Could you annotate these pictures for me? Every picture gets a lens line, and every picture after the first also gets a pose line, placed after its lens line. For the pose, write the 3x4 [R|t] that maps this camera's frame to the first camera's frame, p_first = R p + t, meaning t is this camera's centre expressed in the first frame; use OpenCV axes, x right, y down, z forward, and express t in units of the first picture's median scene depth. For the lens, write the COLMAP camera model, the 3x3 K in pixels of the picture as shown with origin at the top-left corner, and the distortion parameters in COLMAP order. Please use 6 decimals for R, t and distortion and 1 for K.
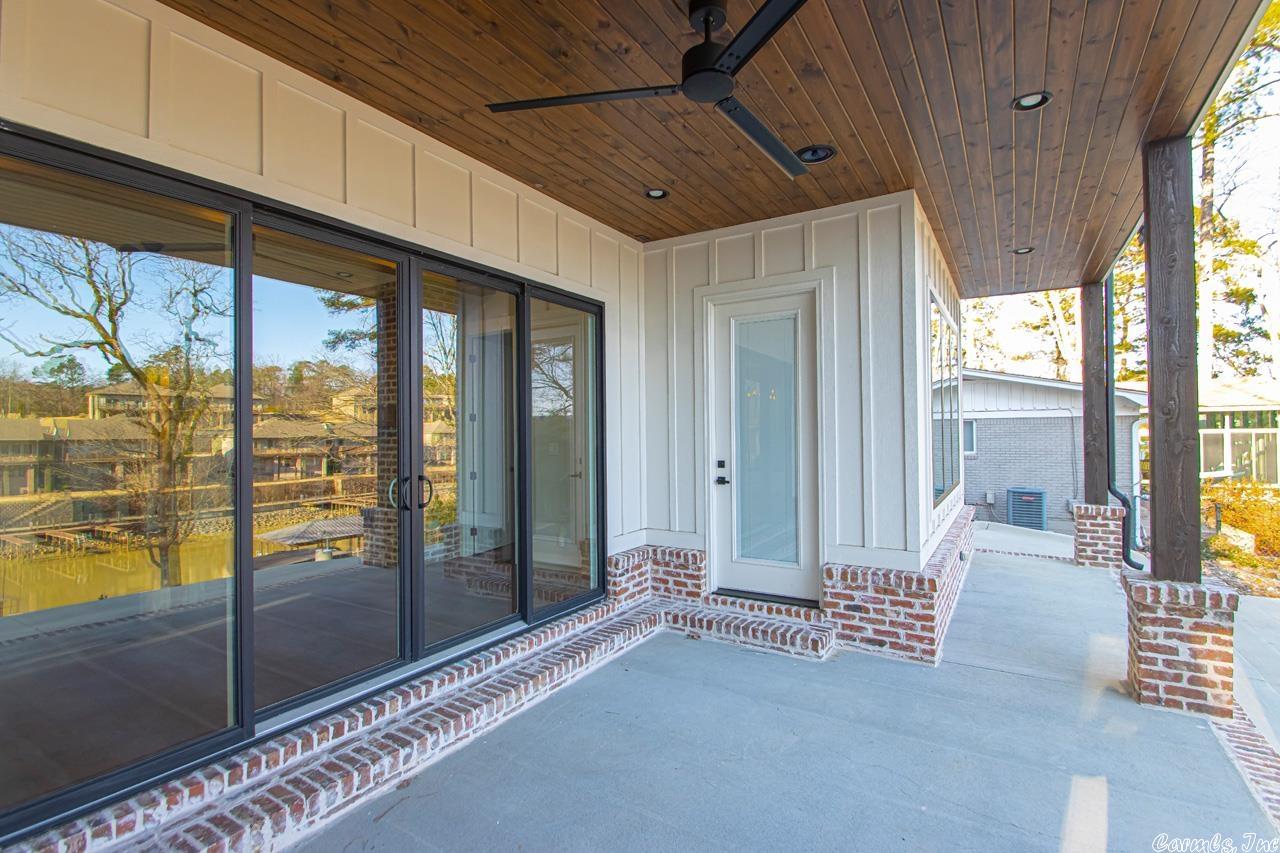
lens RADIAL K [[600.9, 0, 653.0], [0, 600.9, 427.9], [0, 0, 1]] dist [0.034828, -0.017542]
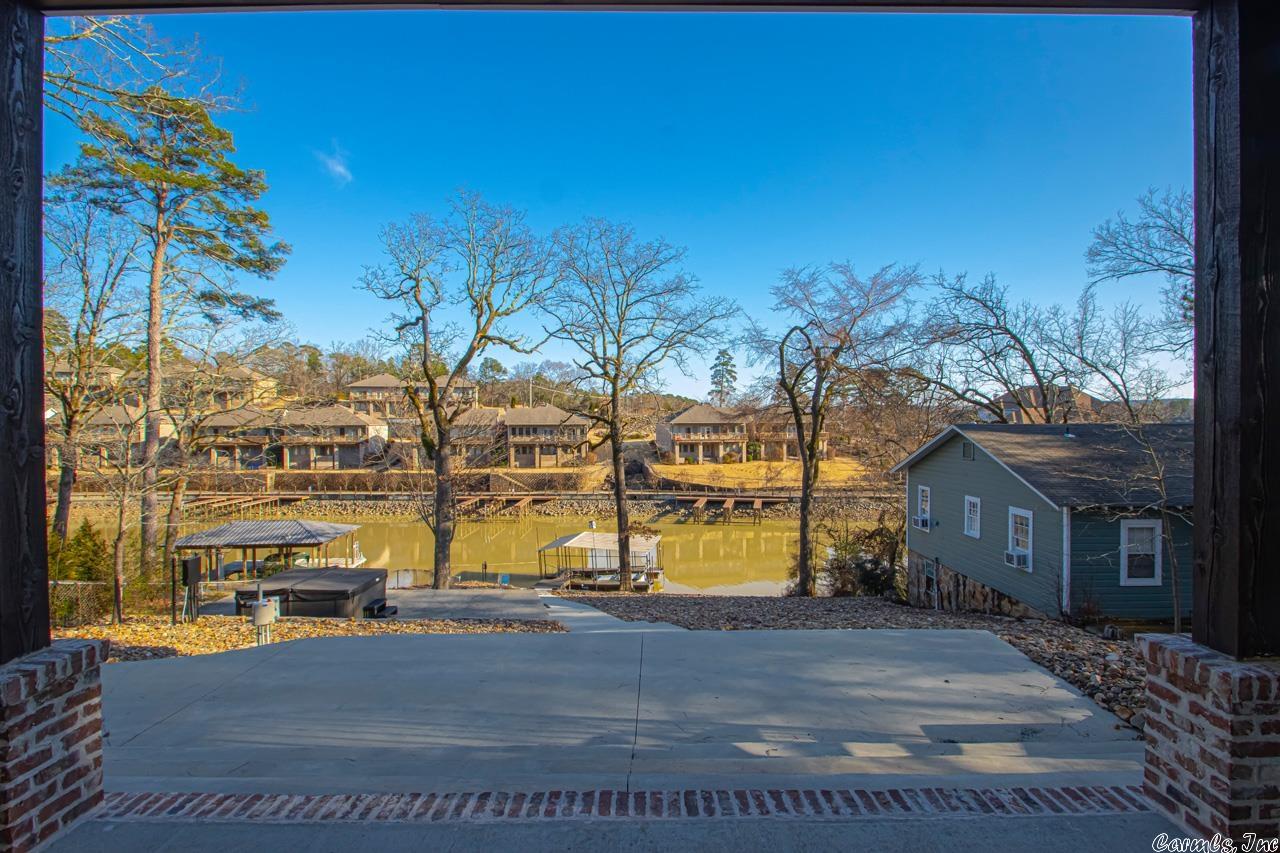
lens RADIAL K [[621.4, 0, 651.0], [0, 621.4, 428.5], [0, 0, 1]] dist [0.013608, -0.016384]
pose [[-0.522479, 0.004329, 0.852641, -0.072837], [0.004281, 0.999988, -0.002453, 0.003943], [-0.852641, 0.002368, -0.522492, 0.623776]]
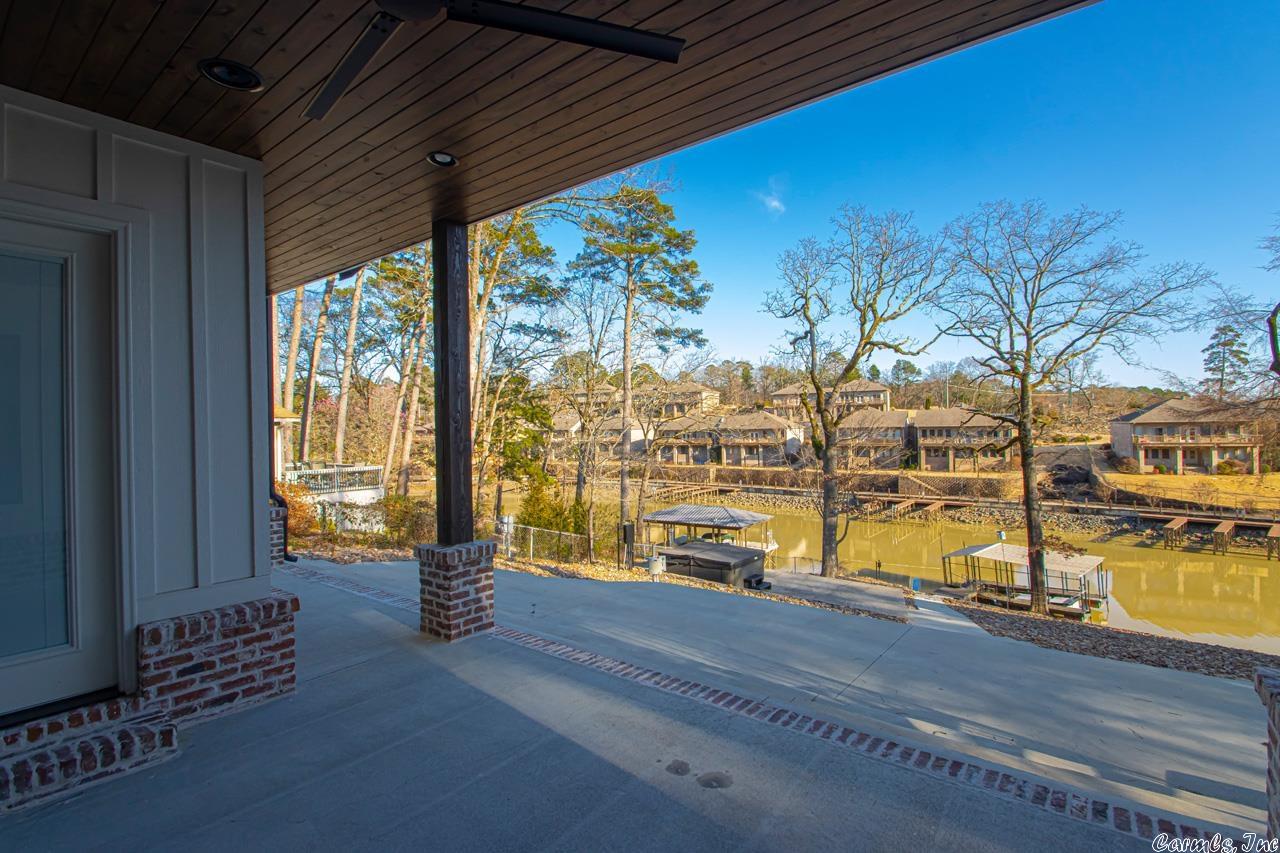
lens RADIAL K [[596.4, 0, 650.0], [0, 596.4, 428.0], [0, 0, 1]] dist [0.010335, -0.014698]
pose [[0.113161, 0.010696, 0.993519, -0.359669], [0.008136, 0.999899, -0.011692, 0.006565], [-0.993543, 0.009406, 0.113062, 0.343725]]
